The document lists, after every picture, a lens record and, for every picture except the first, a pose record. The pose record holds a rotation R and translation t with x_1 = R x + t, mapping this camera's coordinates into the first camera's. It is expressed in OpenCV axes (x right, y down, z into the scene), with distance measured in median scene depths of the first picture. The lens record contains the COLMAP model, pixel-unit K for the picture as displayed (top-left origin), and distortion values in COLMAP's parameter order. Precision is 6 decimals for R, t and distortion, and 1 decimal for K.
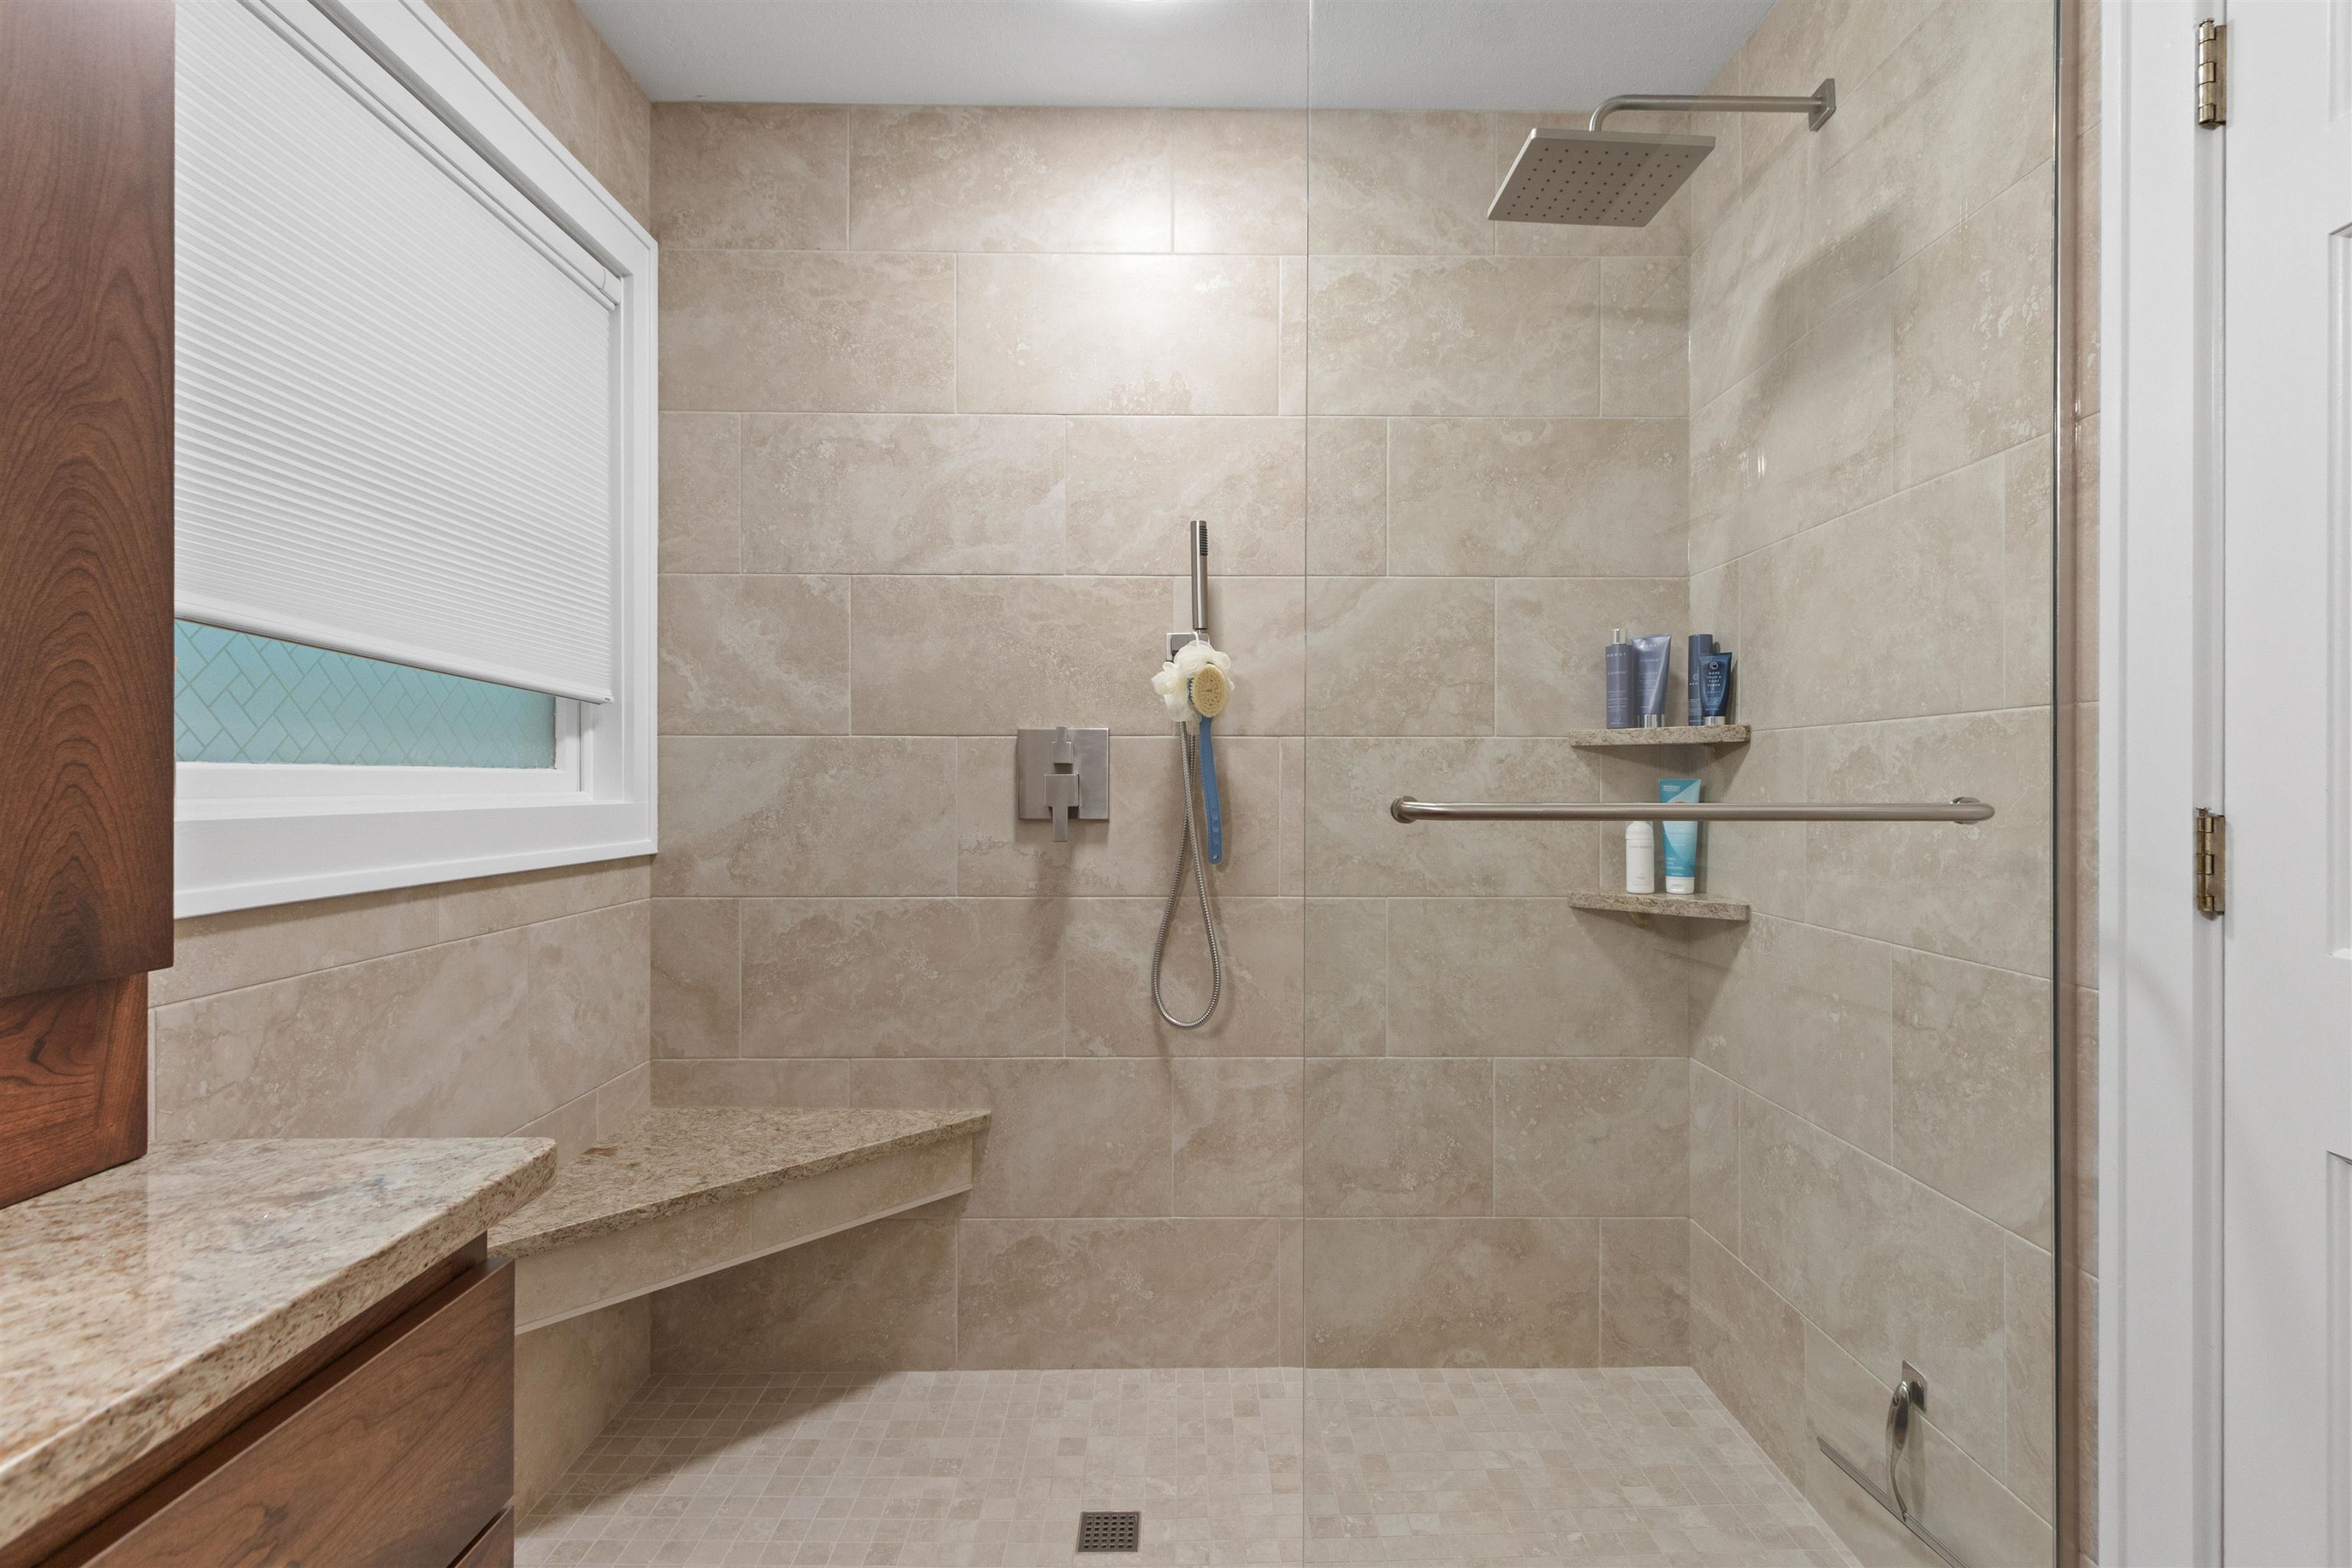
lens RADIAL K [[1098.9, 0, 1187.0], [0, 1098.9, 777.6], [0, 0, 1]] dist [0.005461, 0.000364]
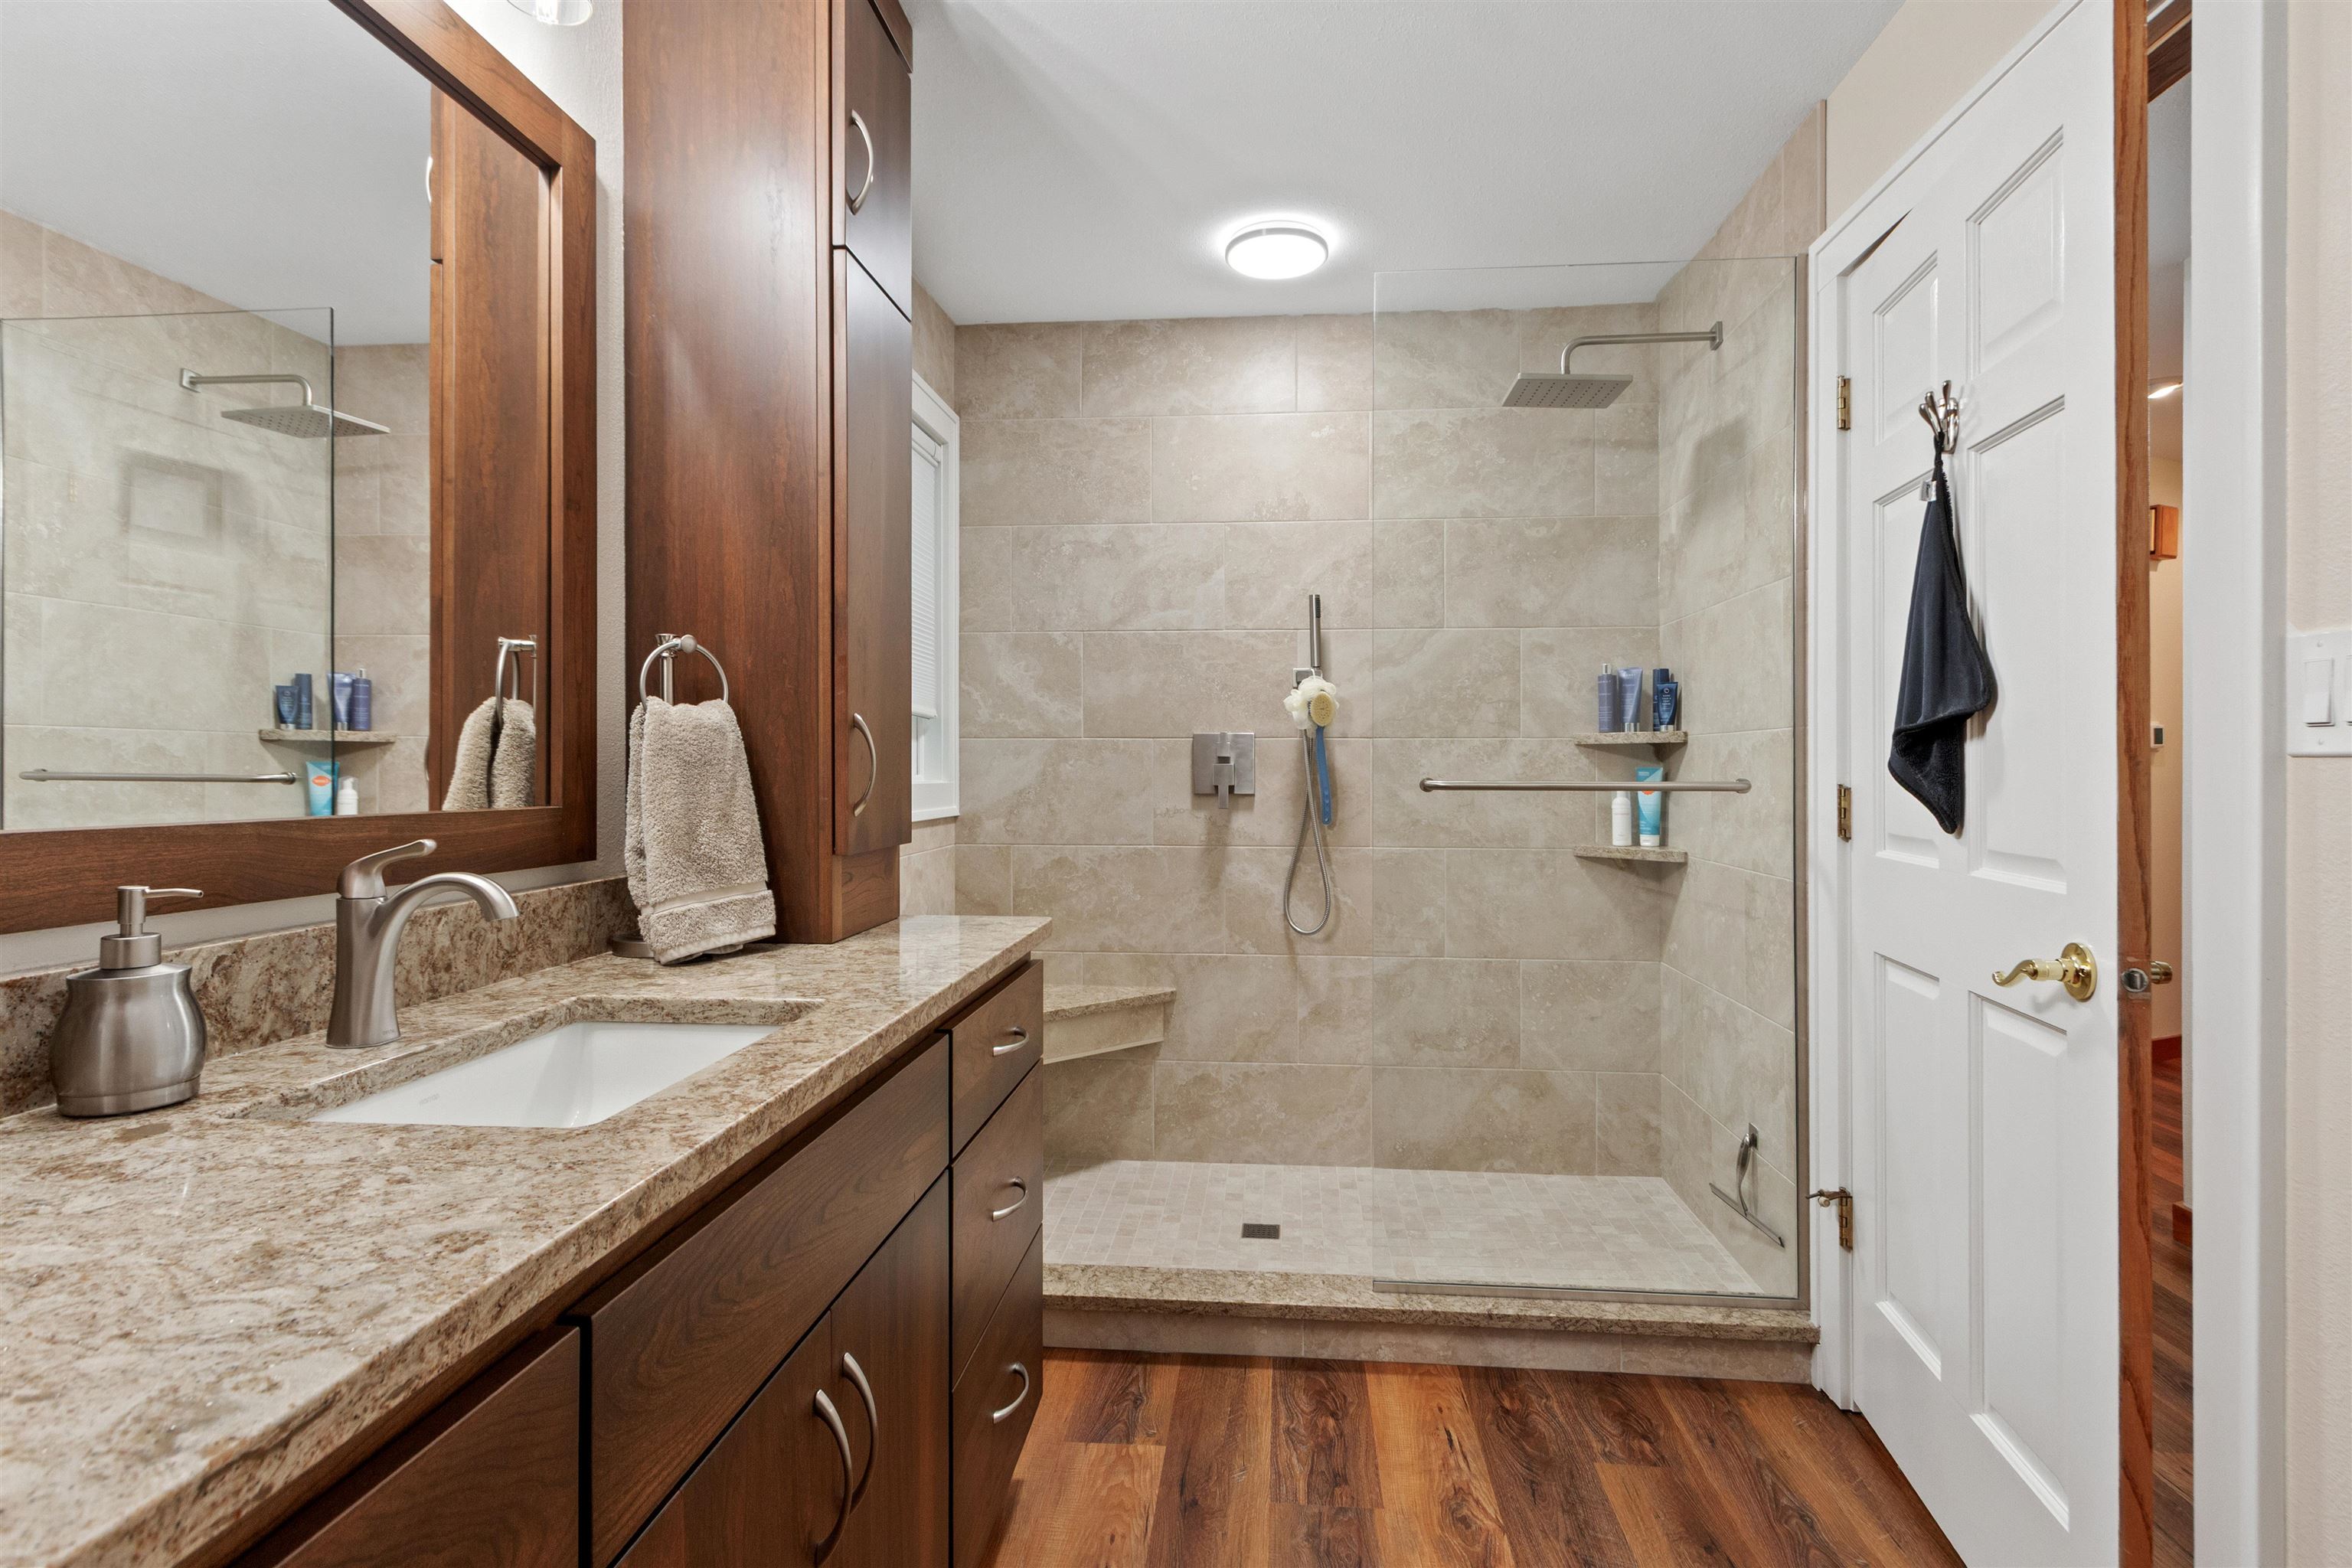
lens RADIAL K [[1191.0, 0, 1175.2], [0, 1191.0, 733.2], [0, 0, 1]] dist [-0.000048, -0.000118]
pose [[0.994468, -0.002264, -0.105019, -0.008211], [-0.000332, 0.999695, -0.024687, -0.004719], [0.105043, 0.024585, 0.994164, -0.616399]]
